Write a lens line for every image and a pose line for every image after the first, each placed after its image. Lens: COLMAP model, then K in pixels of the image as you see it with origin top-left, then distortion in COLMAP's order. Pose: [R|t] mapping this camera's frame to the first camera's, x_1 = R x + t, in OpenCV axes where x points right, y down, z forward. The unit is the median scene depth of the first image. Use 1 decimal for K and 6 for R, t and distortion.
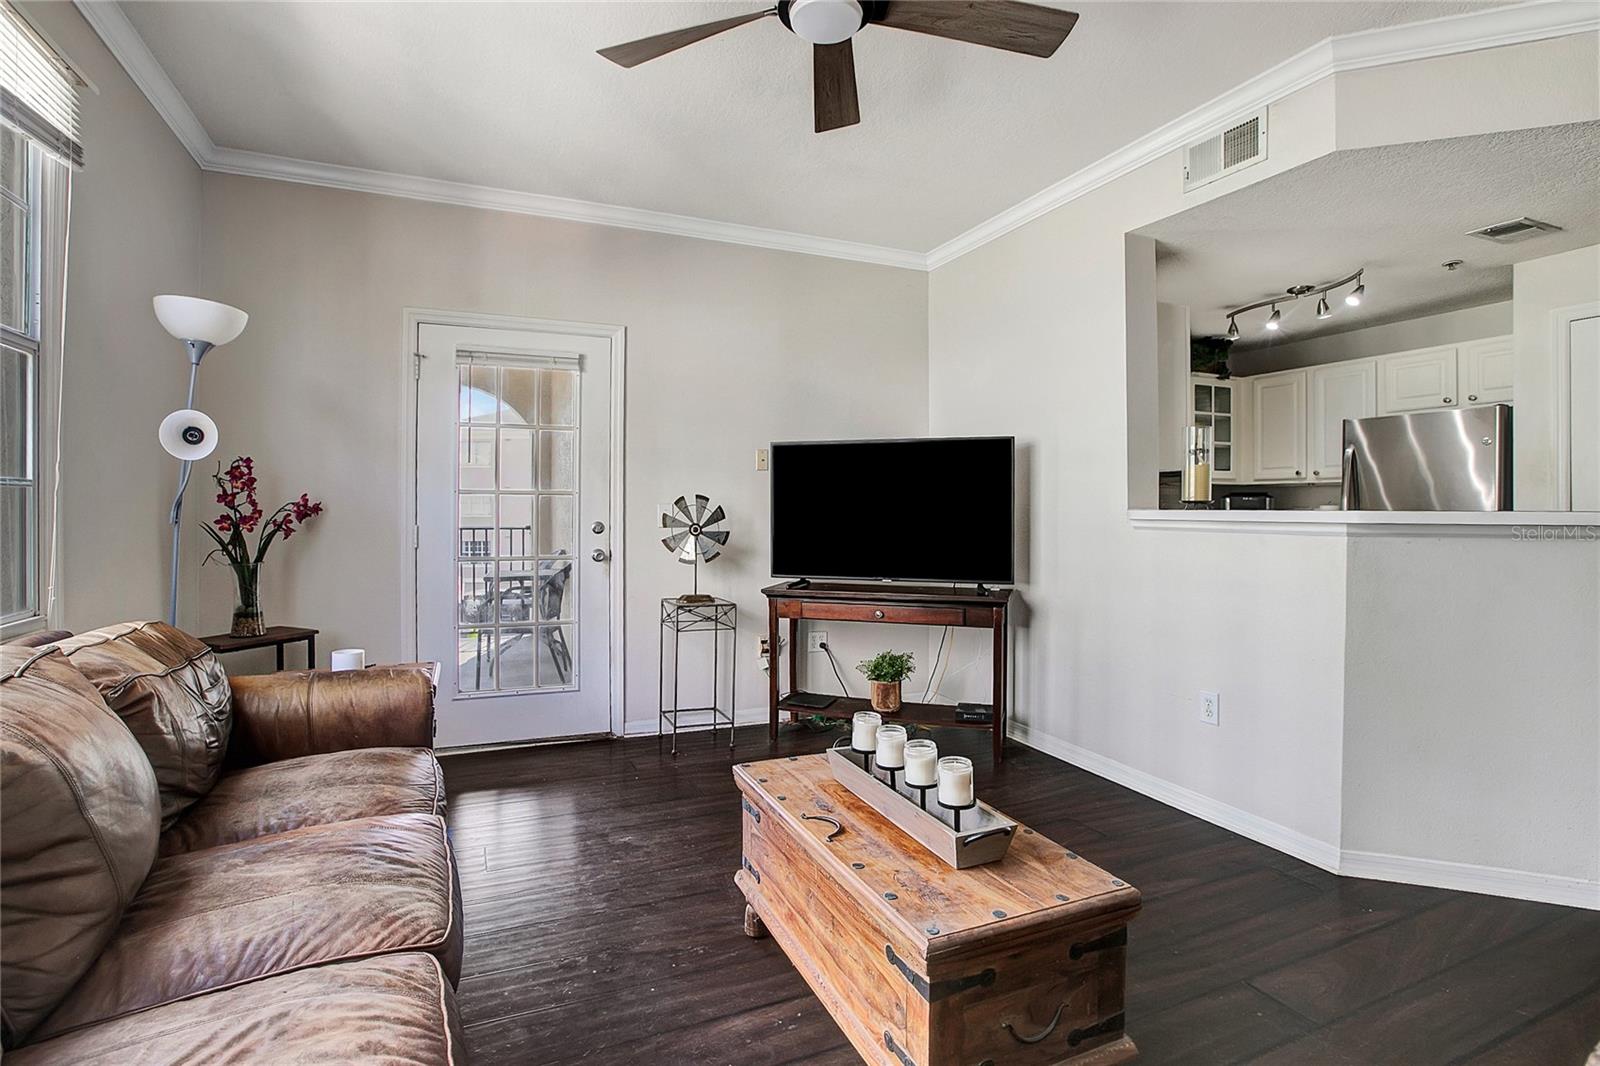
lens RADIAL K [[769.5, 0, 795.8], [0, 769.5, 505.9], [0, 0, 1]] dist [-0.063722, 0.022434]
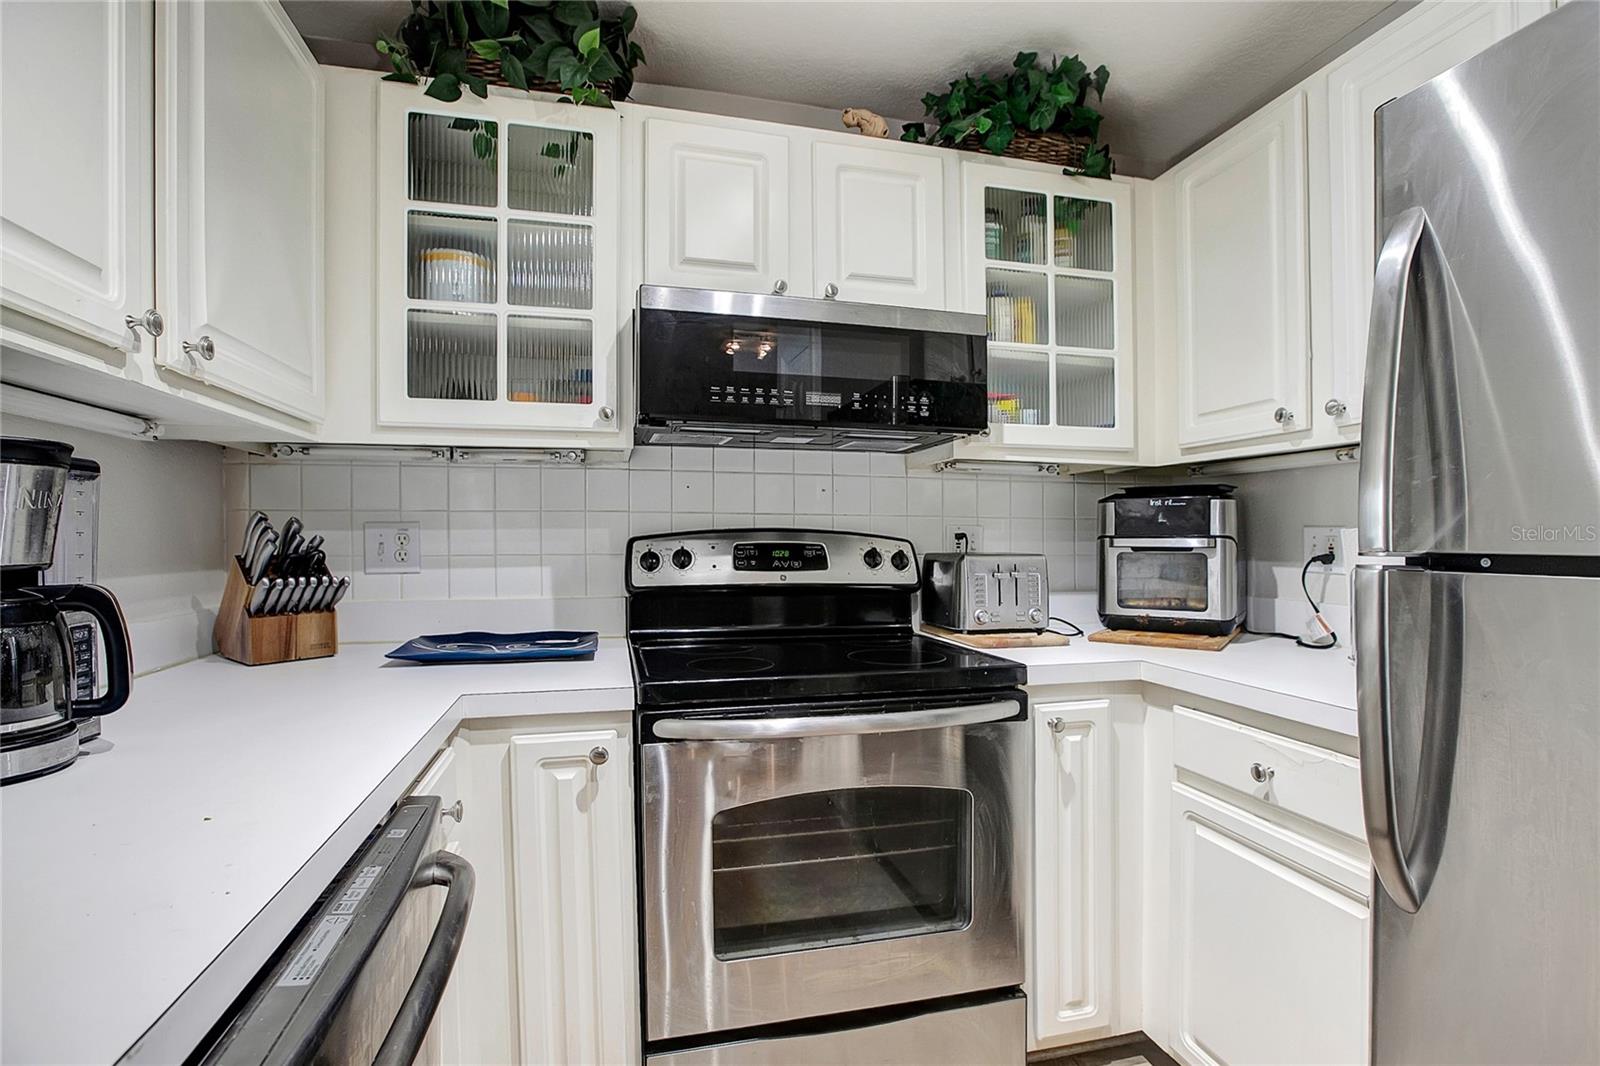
lens RADIAL K [[746.3, 0, 787.7], [0, 746.3, 553.9], [0, 0, 1]] dist [-0.065607, 0.038209]
pose [[0.983569, 0.000237, -0.180535, 0.683738], [0.004334, 0.999680, 0.024926, 0.009726], [0.180483, -0.025298, 0.983253, 0.861282]]
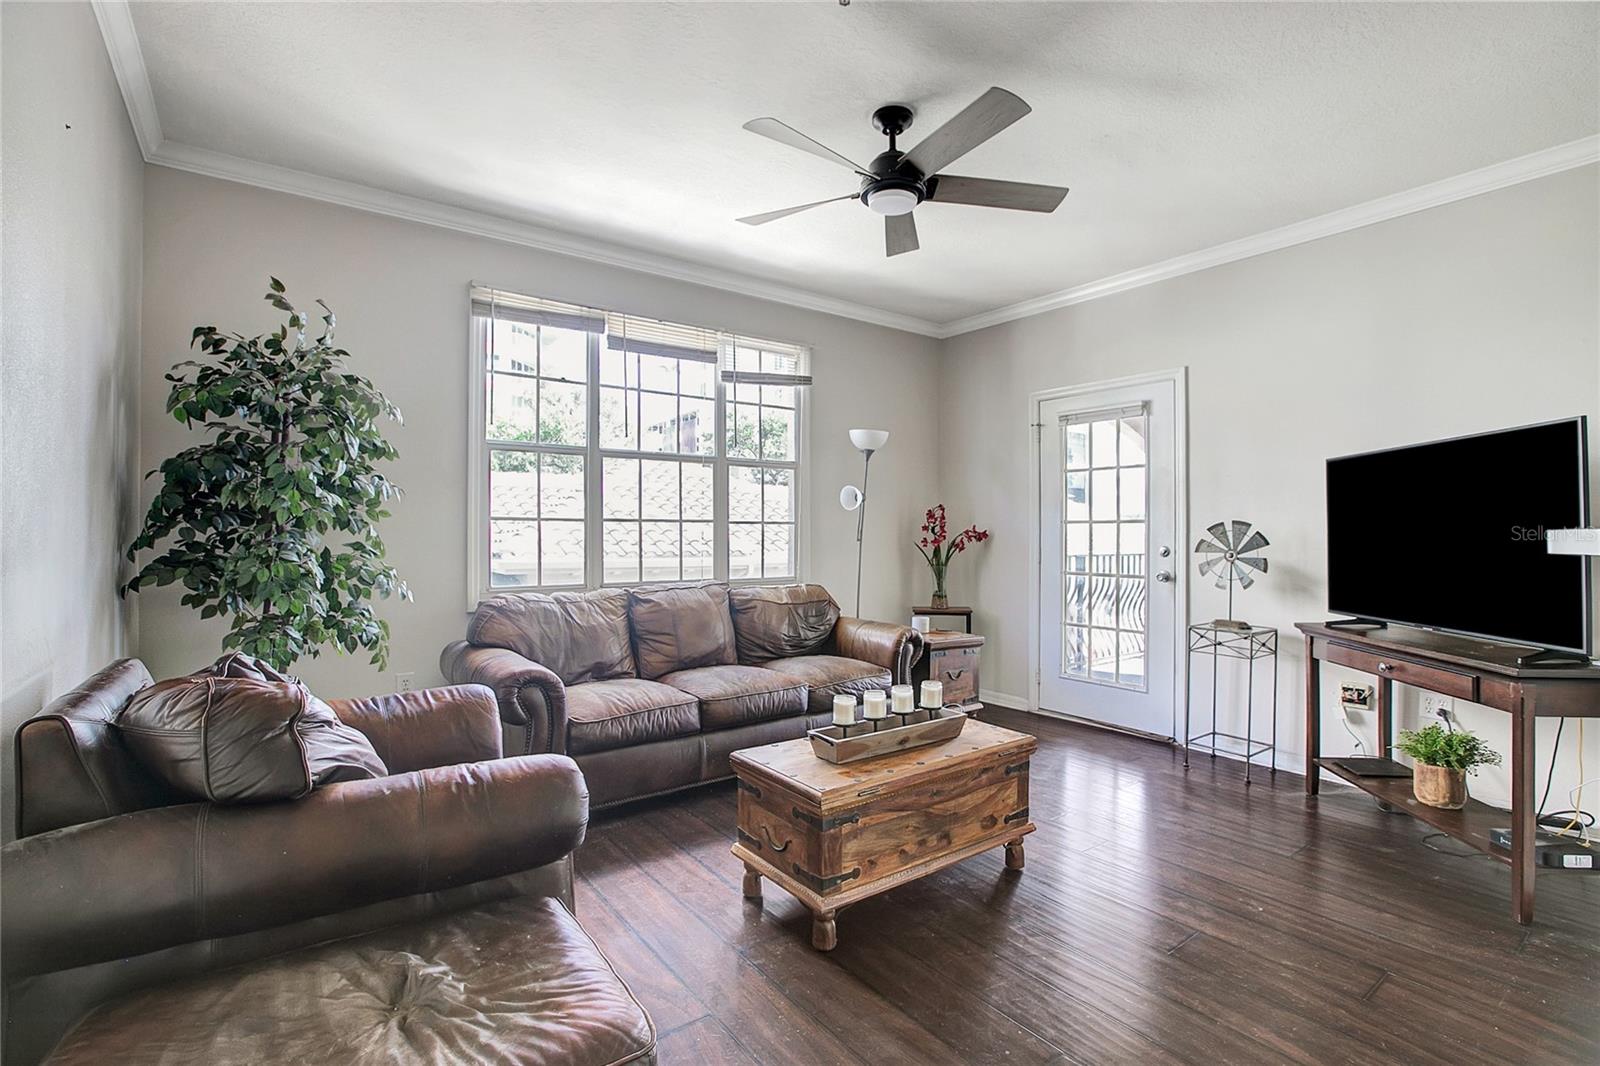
lens RADIAL K [[748.3, 0, 793.4], [0, 748.3, 530.8], [0, 0, 1]] dist [-0.060063, 0.027204]
pose [[0.219103, -0.005961, -0.975683, 0.684016], [-0.000302, 0.999981, -0.006178, 0.005250], [0.975702, 0.001648, 0.219097, 0.237037]]
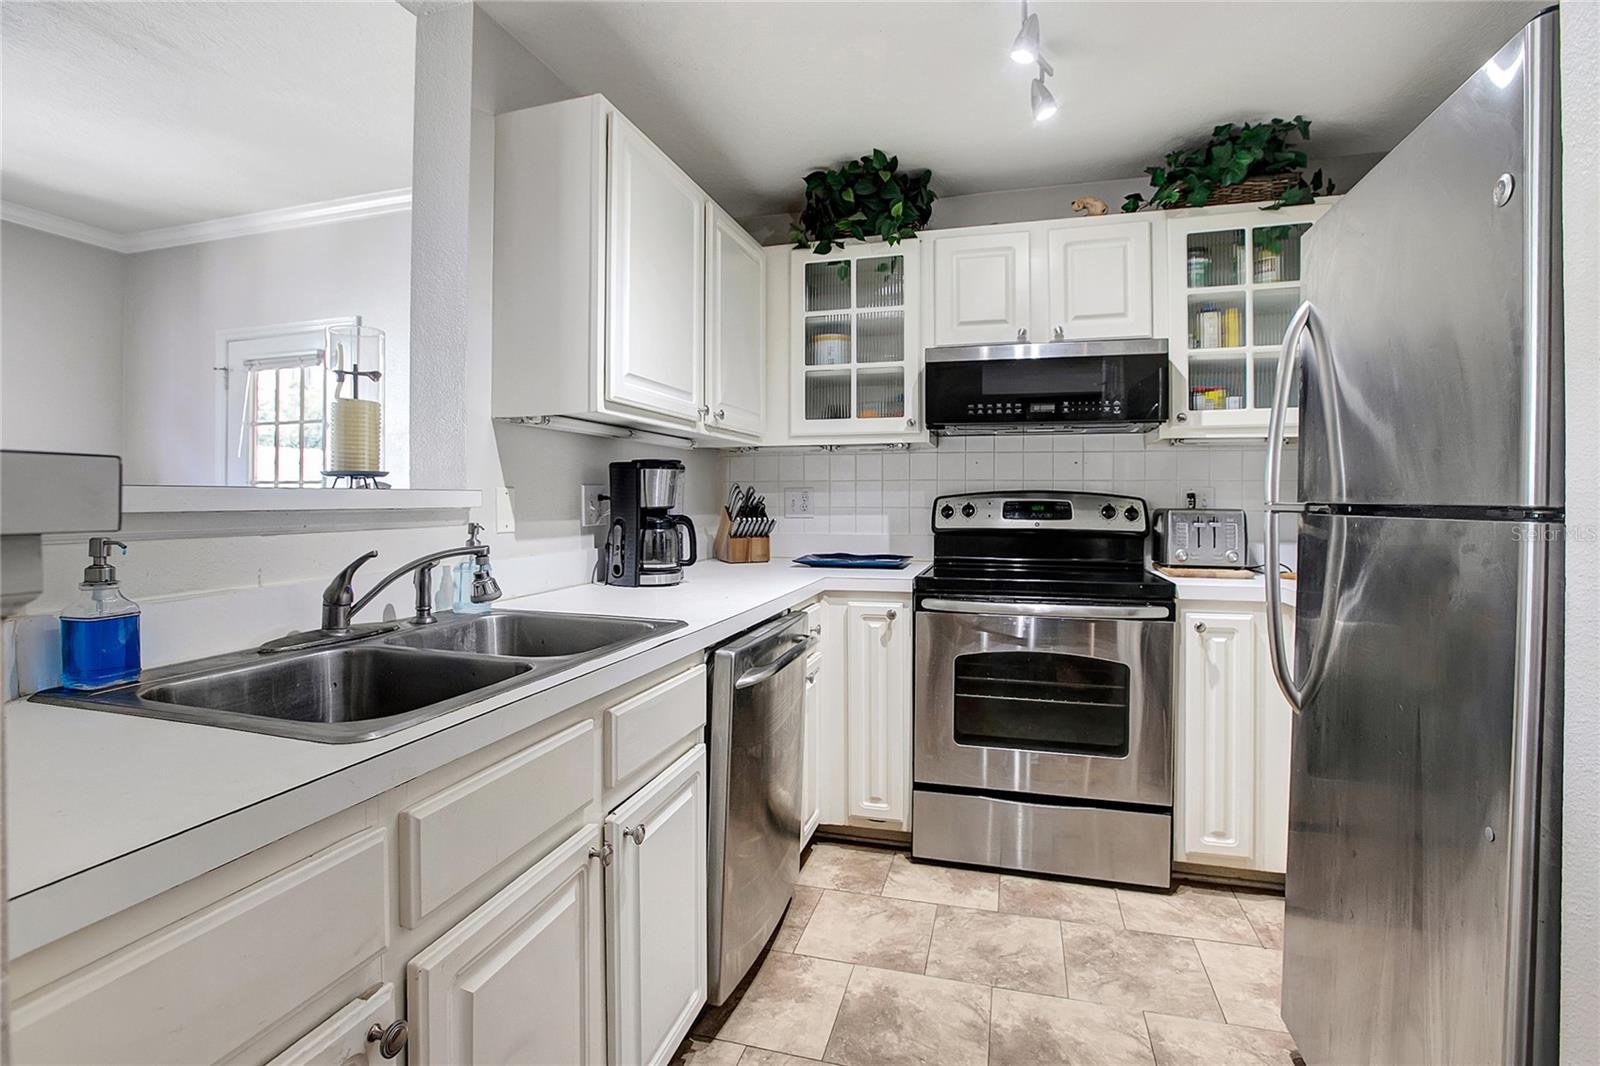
lens RADIAL K [[760.9, 0, 802.5], [0, 760.9, 497.5], [0, 0, 1]] dist [-0.062148, 0.019274]
pose [[0.764655, -0.004285, -0.644426, 0.887281], [0.005382, 0.999985, -0.000262, 0.010826], [0.644418, -0.003268, 0.764667, 0.645024]]
